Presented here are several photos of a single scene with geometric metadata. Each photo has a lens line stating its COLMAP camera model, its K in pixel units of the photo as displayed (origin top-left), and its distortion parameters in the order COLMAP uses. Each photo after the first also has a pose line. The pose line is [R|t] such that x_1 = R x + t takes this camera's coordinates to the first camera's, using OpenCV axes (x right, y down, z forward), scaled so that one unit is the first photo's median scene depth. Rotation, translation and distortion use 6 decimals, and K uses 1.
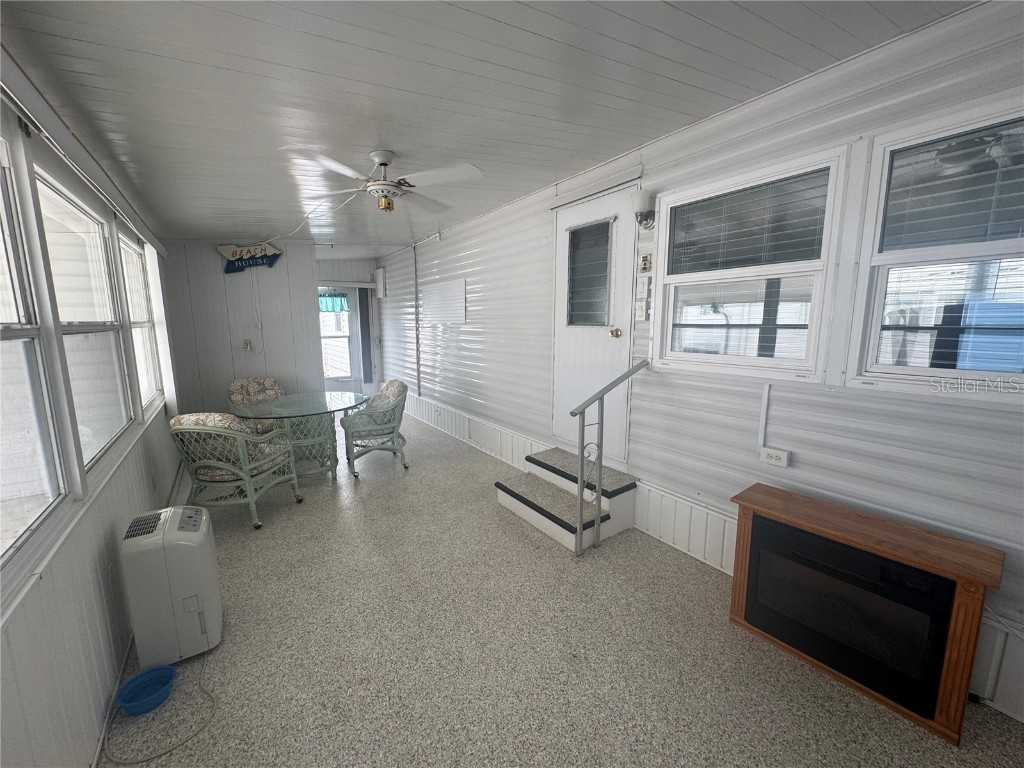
lens RADIAL K [[409.1, 0, 512.5], [0, 409.1, 384.6], [0, 0, 1]] dist [-0.002379, 0.000297]
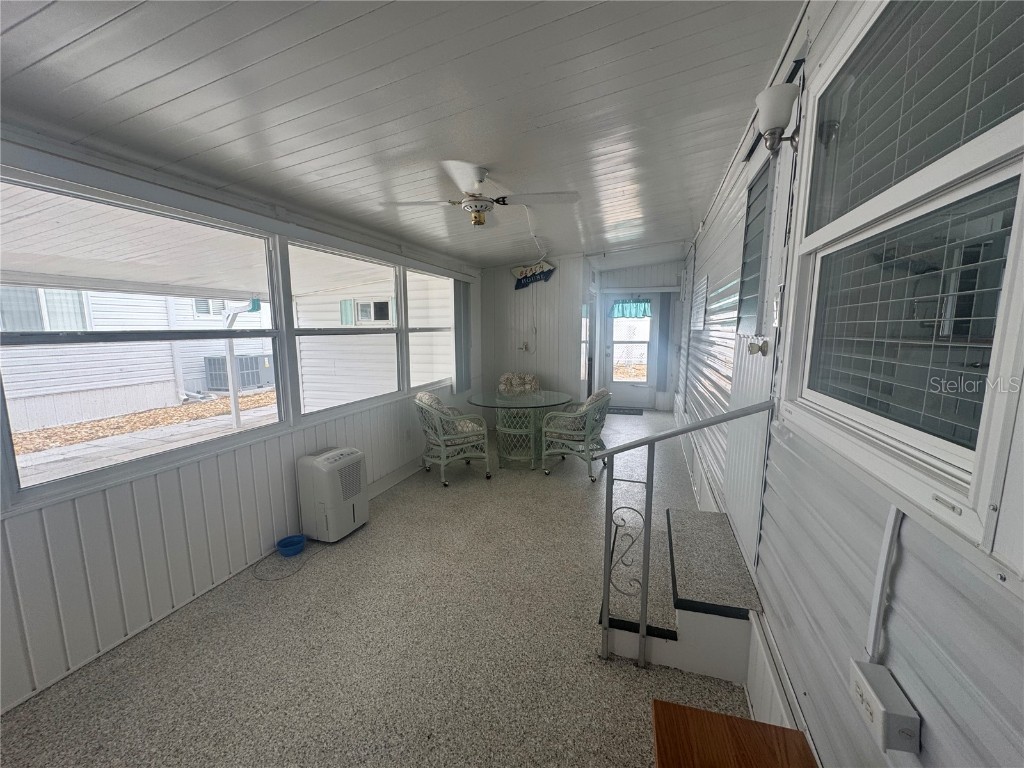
lens RADIAL K [[409.1, 0, 511.5], [0, 409.1, 384.9], [0, 0, 1]] dist [-0.002379, 0.000297]
pose [[0.591506, 0.113318, -0.798298, 0.341901], [-0.122213, 0.991236, 0.050150, -0.040203], [0.796984, 0.067898, 0.600171, 0.244855]]
